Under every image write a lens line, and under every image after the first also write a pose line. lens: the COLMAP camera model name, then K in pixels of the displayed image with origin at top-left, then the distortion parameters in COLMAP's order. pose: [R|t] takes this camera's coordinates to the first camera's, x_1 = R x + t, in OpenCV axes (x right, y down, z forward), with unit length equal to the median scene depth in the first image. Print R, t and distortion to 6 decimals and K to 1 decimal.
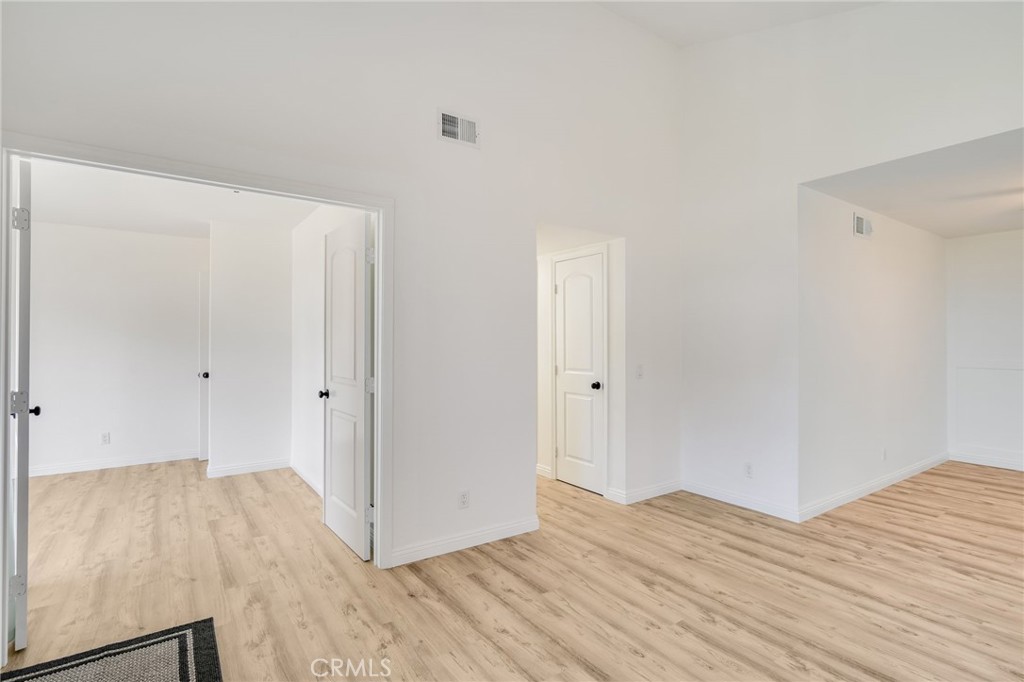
lens RADIAL K [[498.5, 0, 504.2], [0, 498.5, 349.9], [0, 0, 1]] dist [-0.005644, 0.001010]
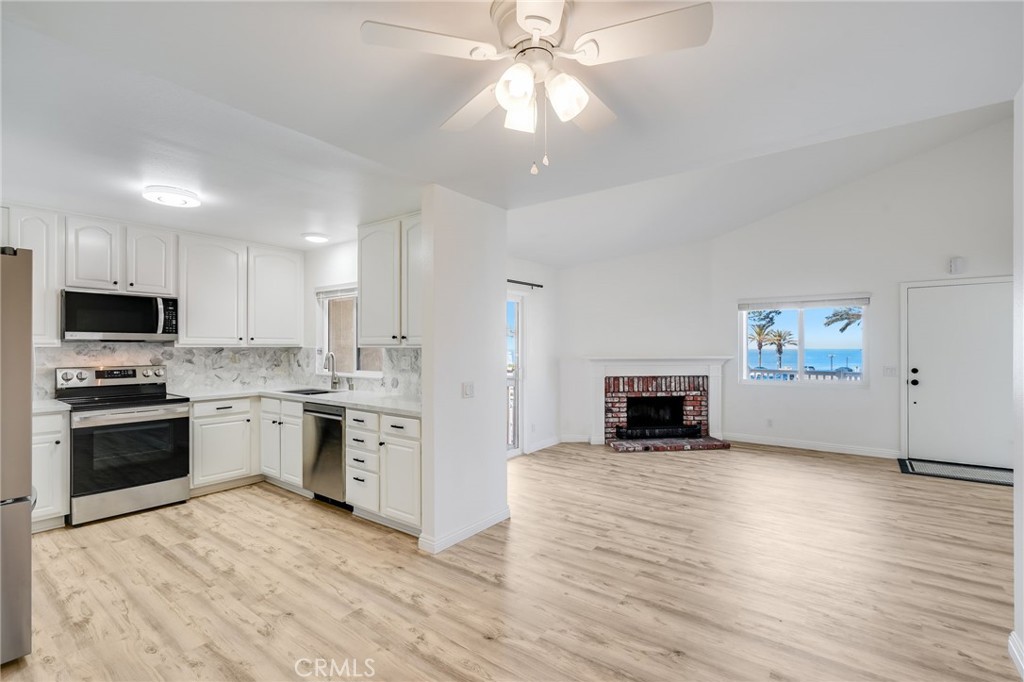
lens RADIAL K [[463.3, 0, 511.4], [0, 463.3, 348.5], [0, 0, 1]] dist [-0.006691, 0.003257]
pose [[-0.947456, -0.000365, -0.319886, 1.747031], [-0.006626, 0.999807, 0.018483, -0.049720], [0.319818, 0.019632, -0.947276, 1.710736]]
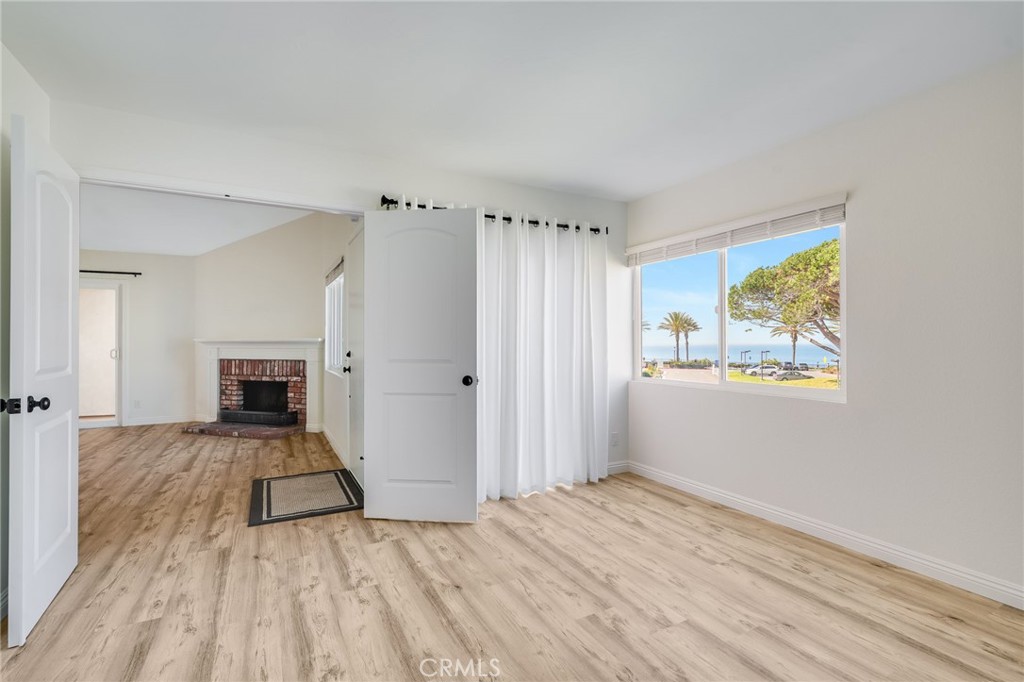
lens RADIAL K [[467.4, 0, 512.6], [0, 467.4, 341.0], [0, 0, 1]] dist [0.004655, 0.000138]
pose [[-0.993684, -0.000910, 0.112213, -1.232760], [0.001127, 0.999836, 0.018086, 0.000101], [-0.112211, 0.018098, -0.993520, 1.853958]]
